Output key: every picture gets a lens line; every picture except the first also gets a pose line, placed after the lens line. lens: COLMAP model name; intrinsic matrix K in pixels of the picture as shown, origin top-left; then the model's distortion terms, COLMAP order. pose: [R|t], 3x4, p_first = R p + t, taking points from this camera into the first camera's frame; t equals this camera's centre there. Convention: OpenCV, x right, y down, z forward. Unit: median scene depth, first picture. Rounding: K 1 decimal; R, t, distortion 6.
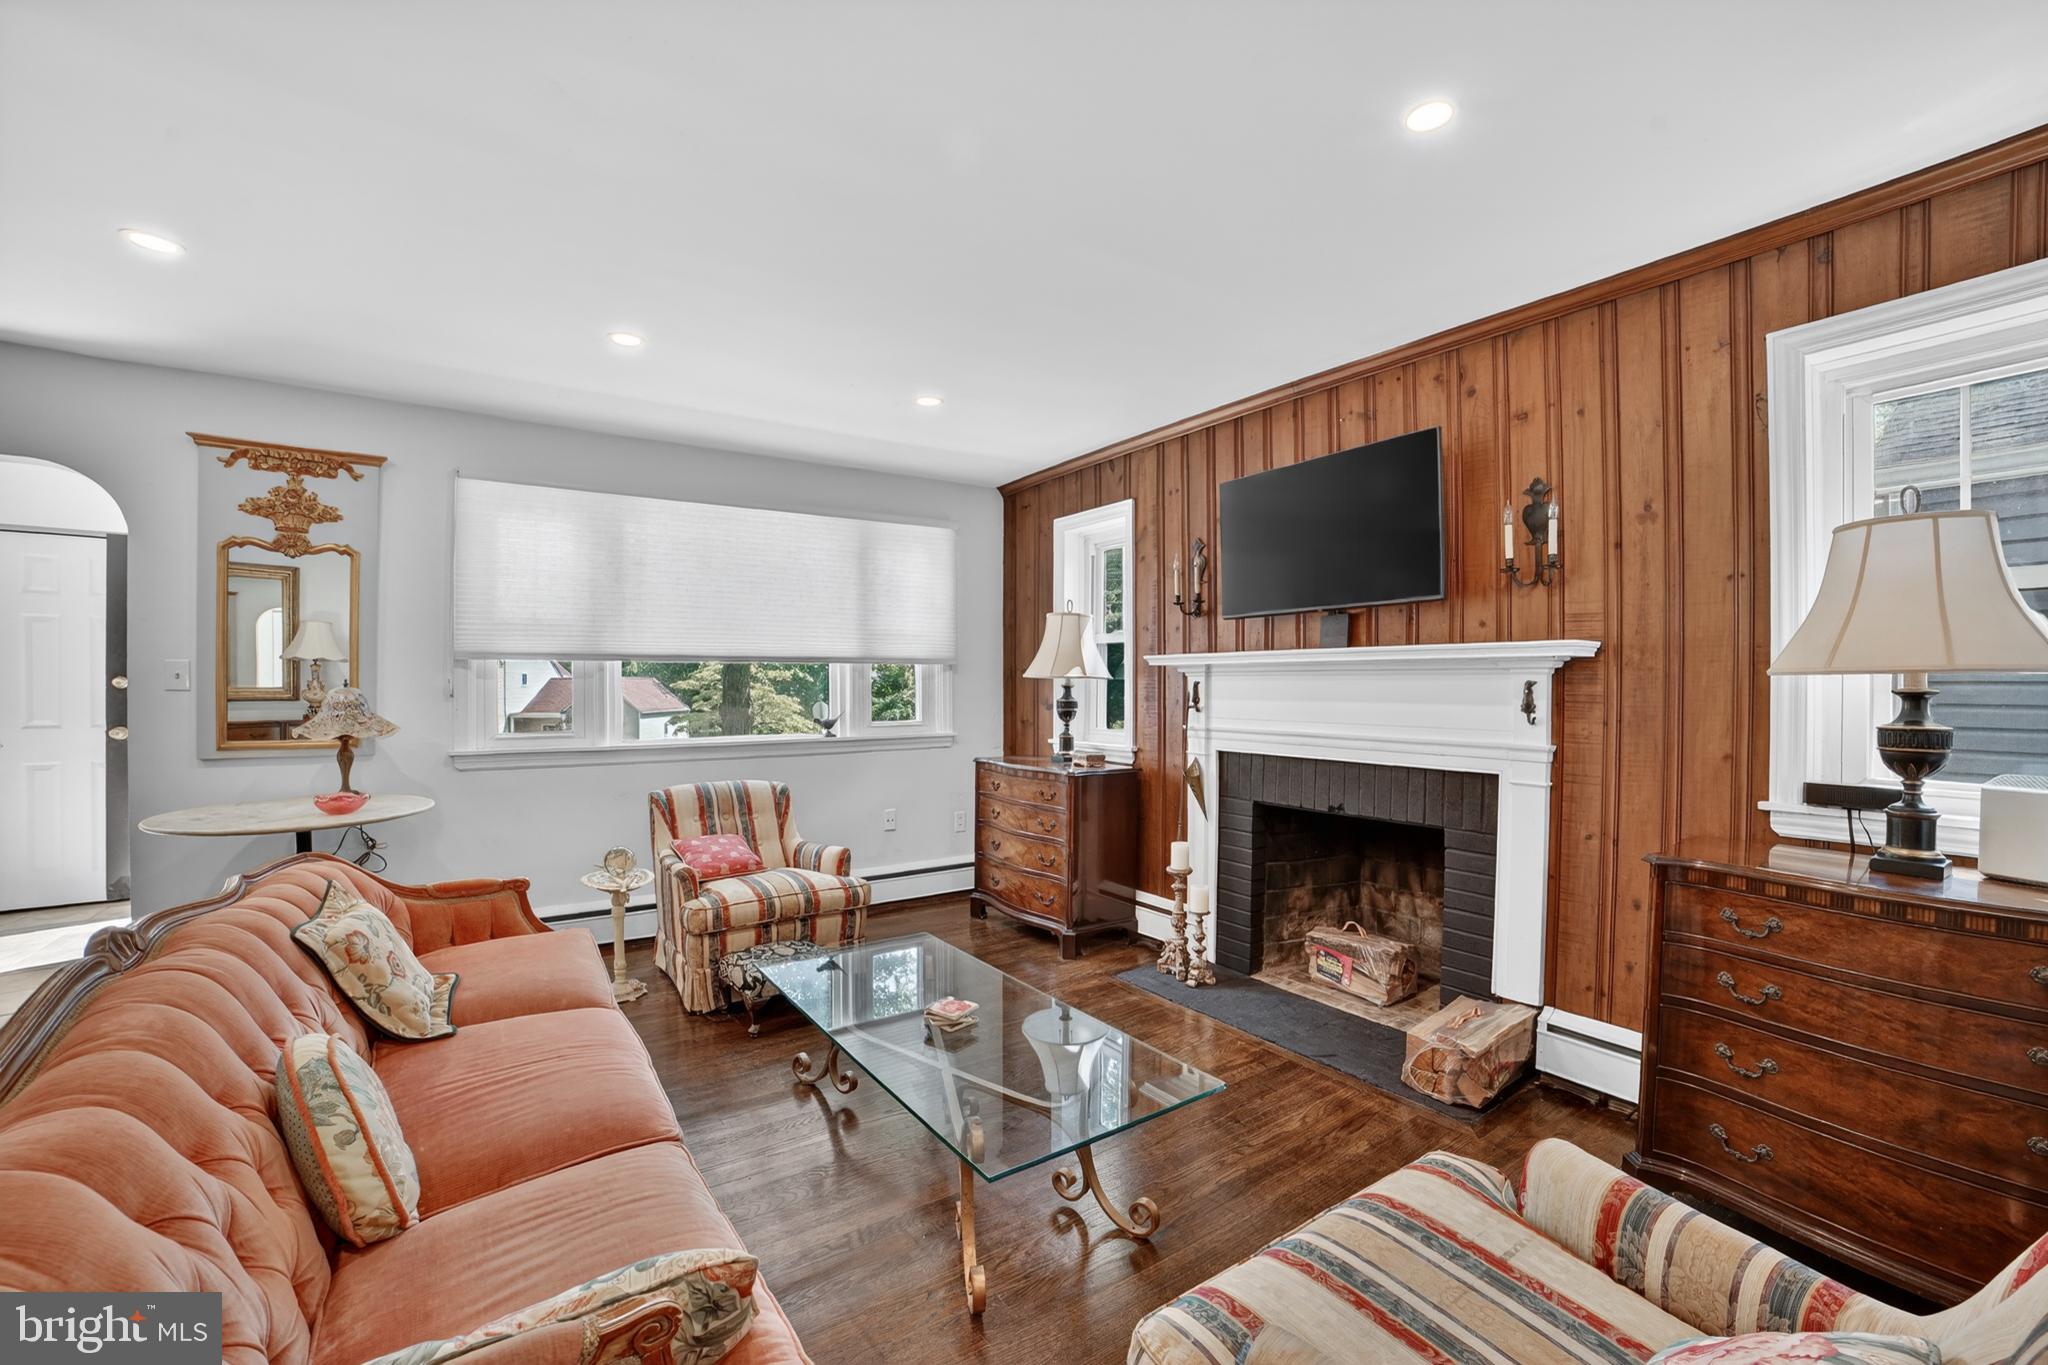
lens RADIAL K [[837.8, 0, 1024.9], [0, 837.8, 686.1], [0, 0, 1]] dist [-0.054088, 0.005748]
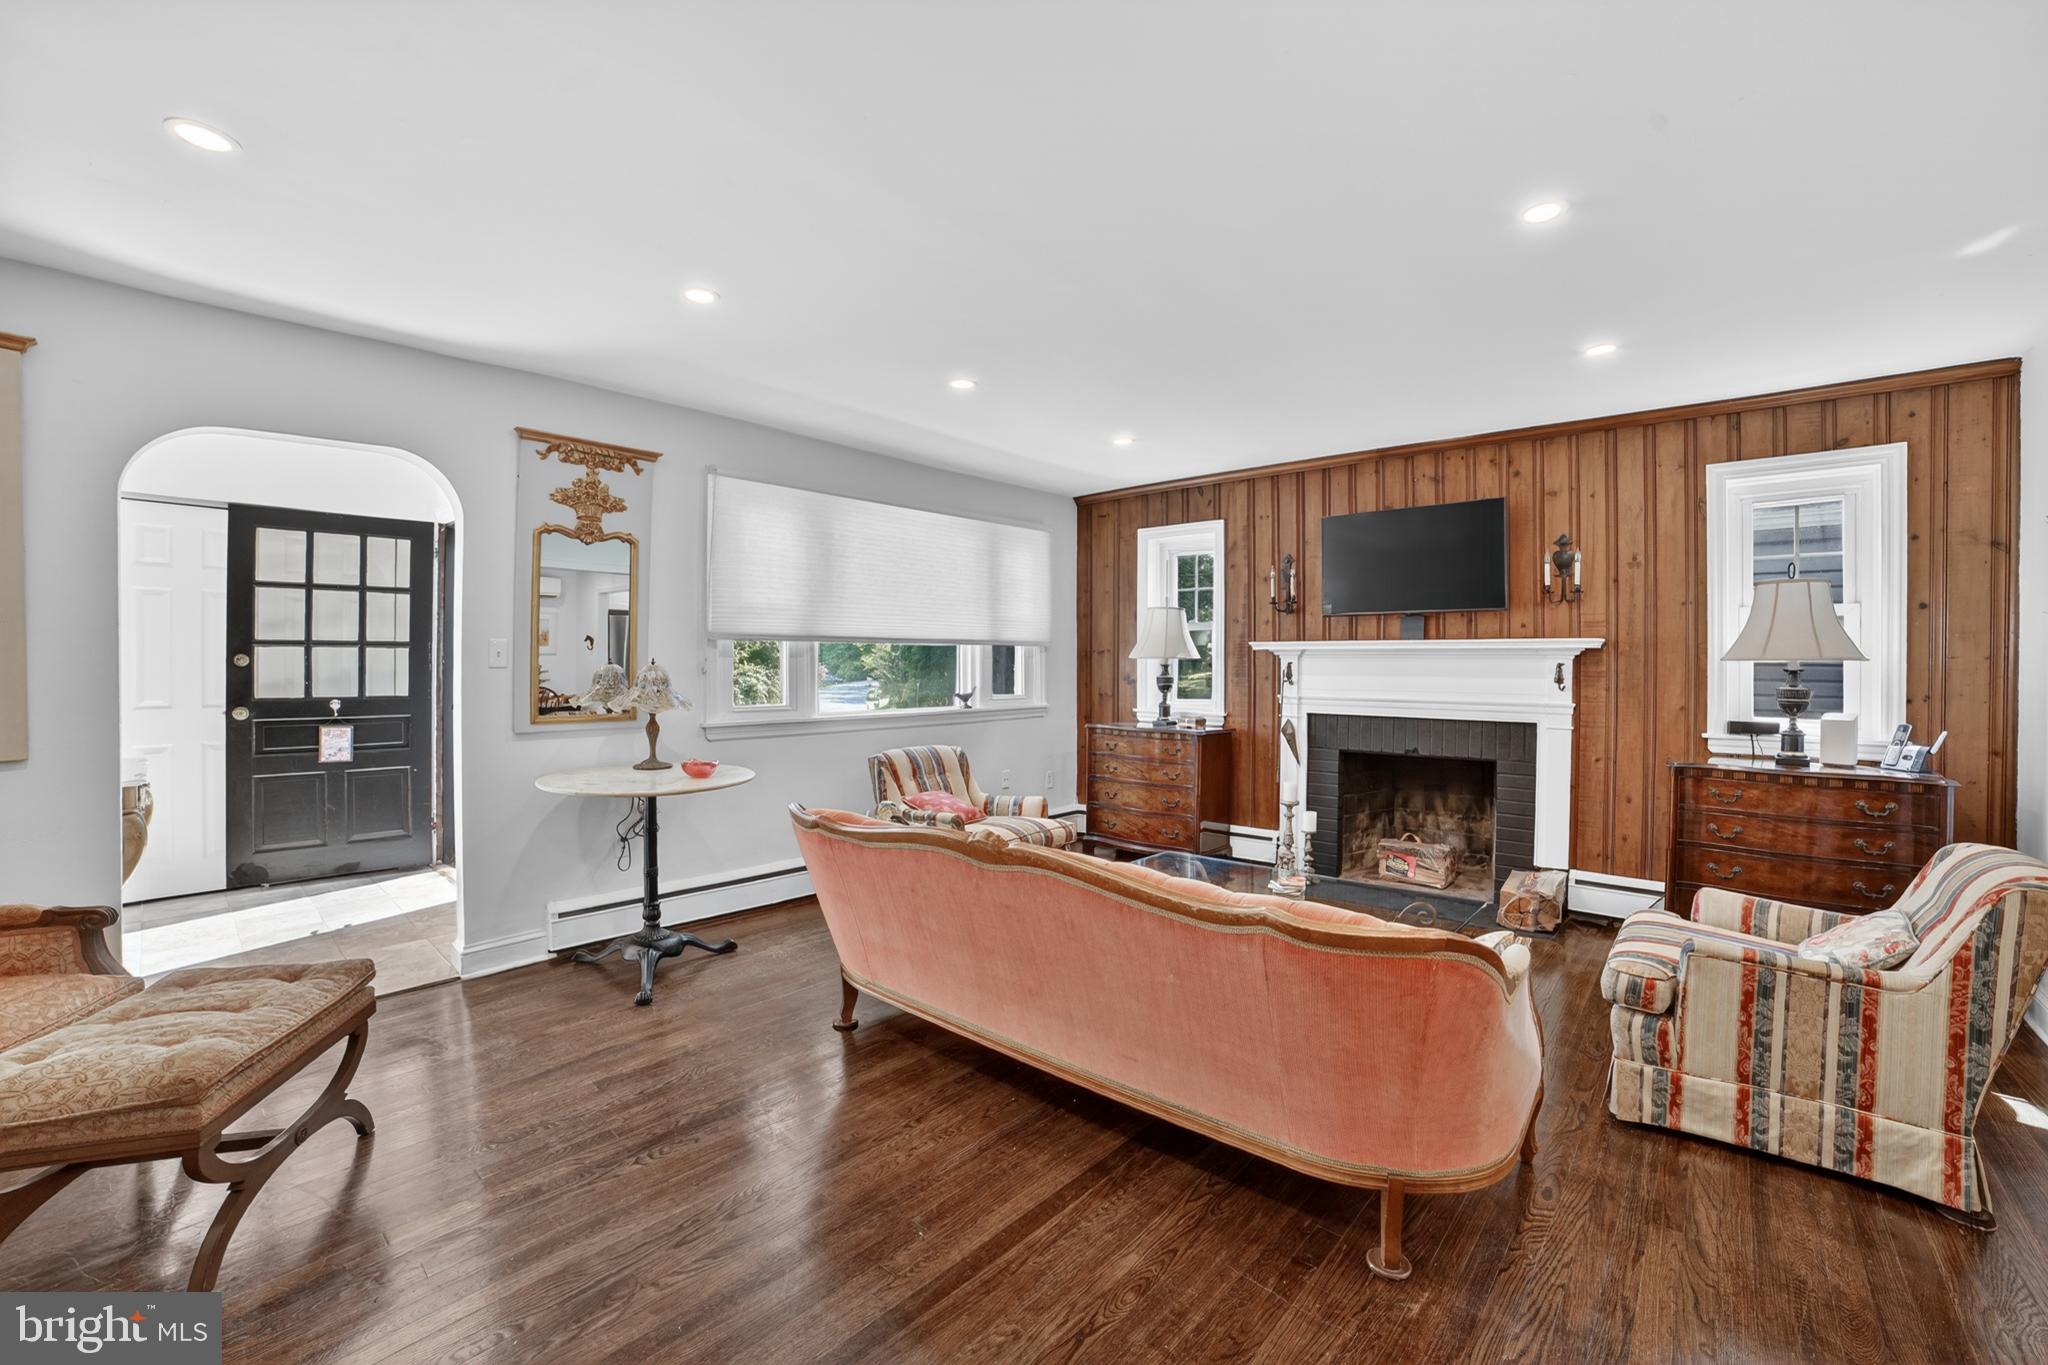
lens RADIAL K [[837.8, 0, 1056.2], [0, 837.8, 658.6], [0, 0, 1]] dist [-0.054088, 0.005748]
pose [[0.965837, 0.004220, 0.259114, -0.591496], [-0.002785, 0.999979, -0.005903, -0.002686], [-0.259134, 0.004980, 0.965829, -0.222910]]
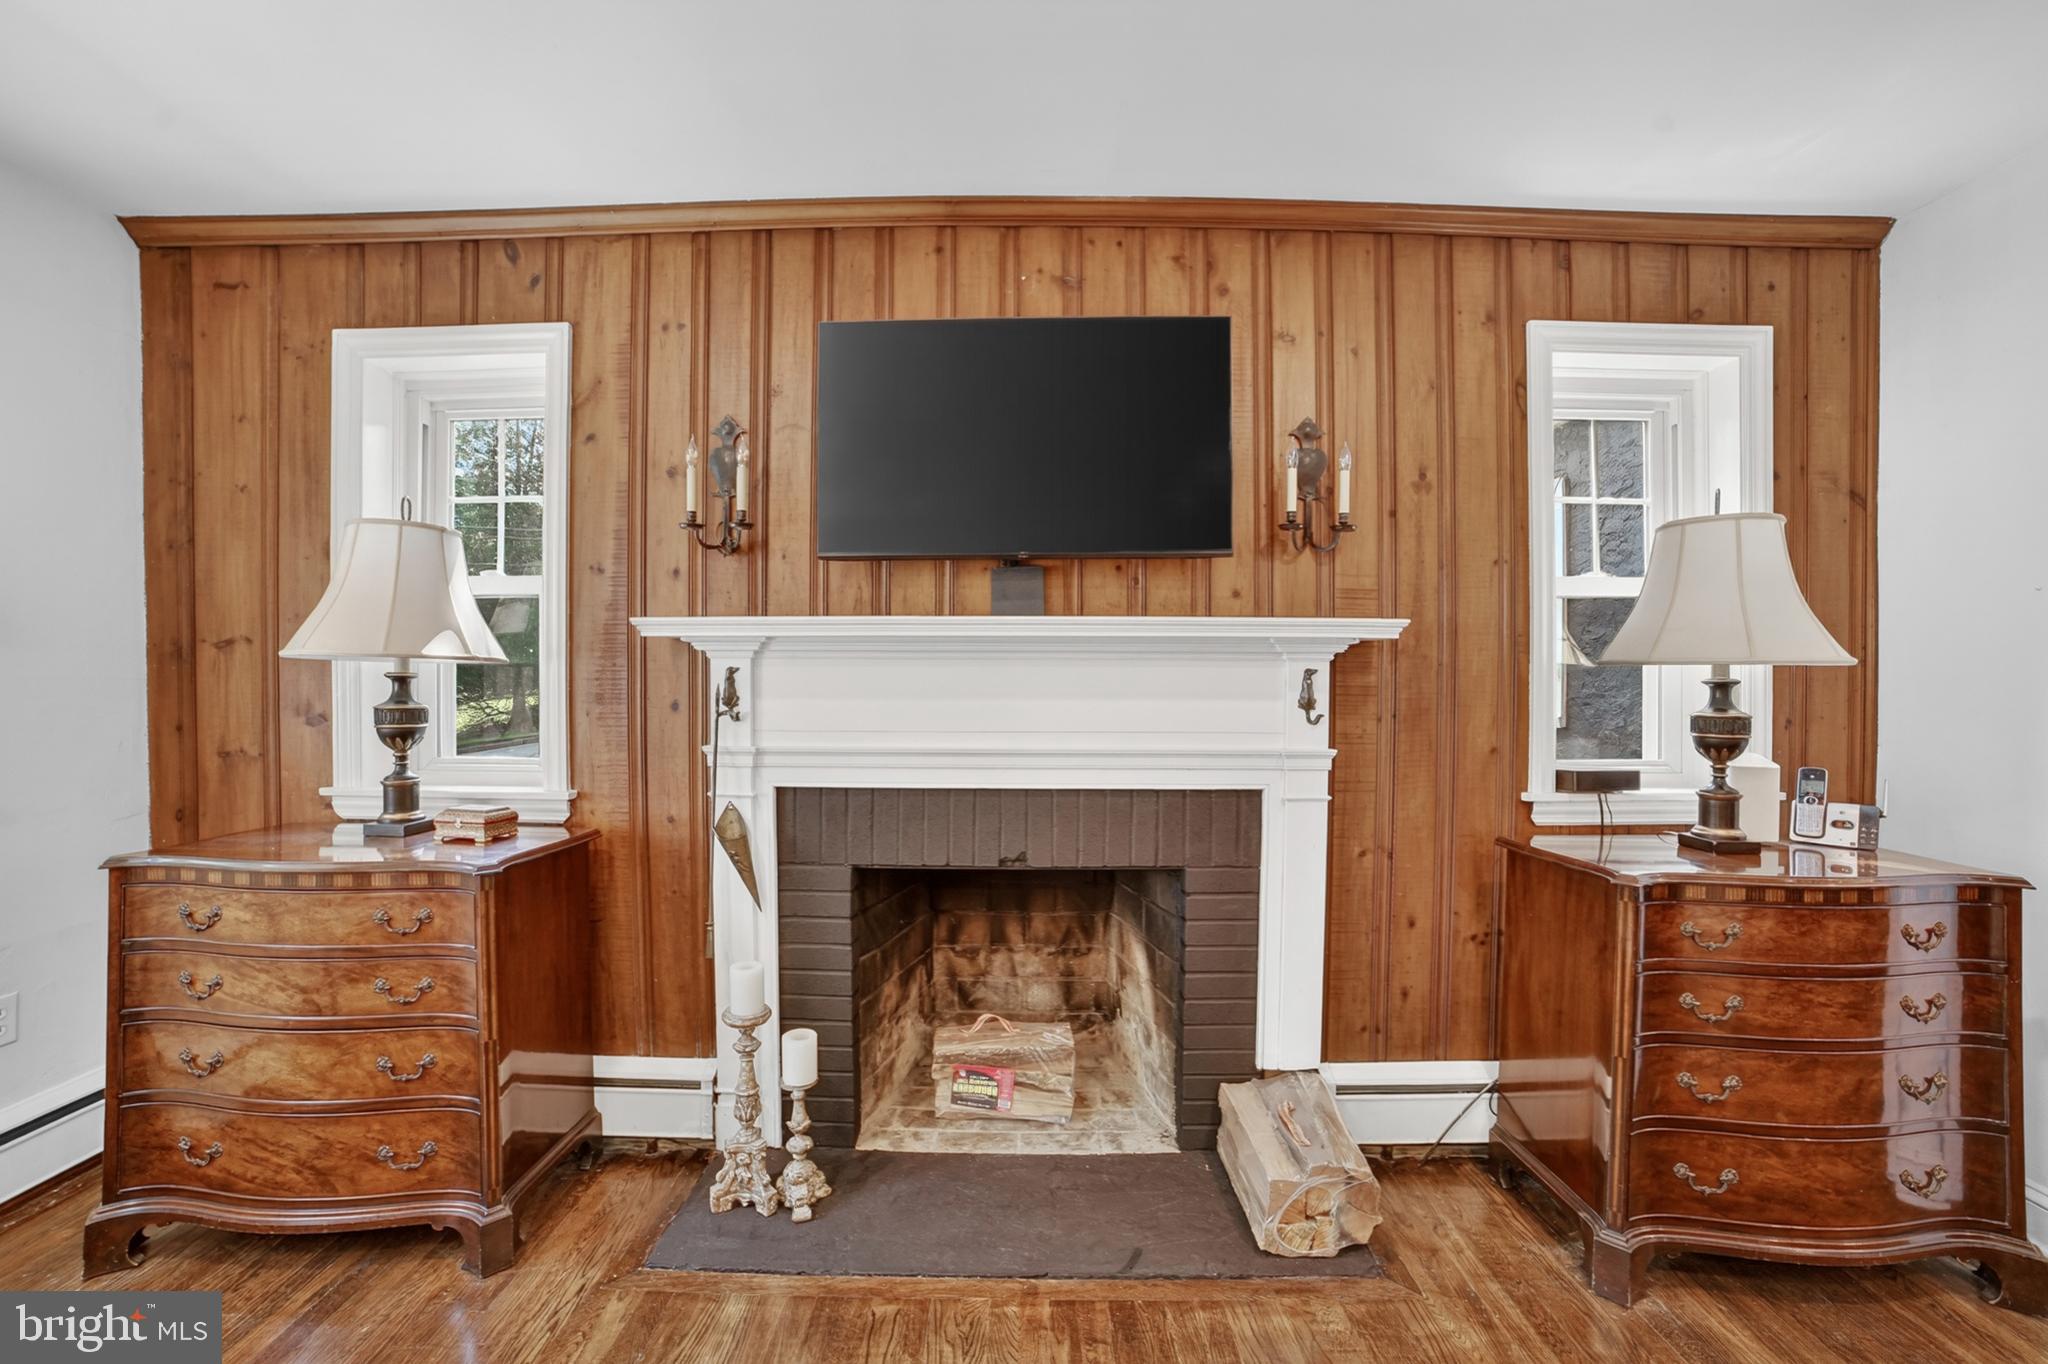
lens RADIAL K [[837.8, 0, 1039.5], [0, 837.8, 680.9], [0, 0, 1]] dist [-0.054088, 0.005748]
pose [[0.576010, -0.007629, 0.817407, -0.160368], [0.000239, 0.999958, 0.009165, -0.002159], [-0.817442, -0.005084, 0.575988, 0.602426]]
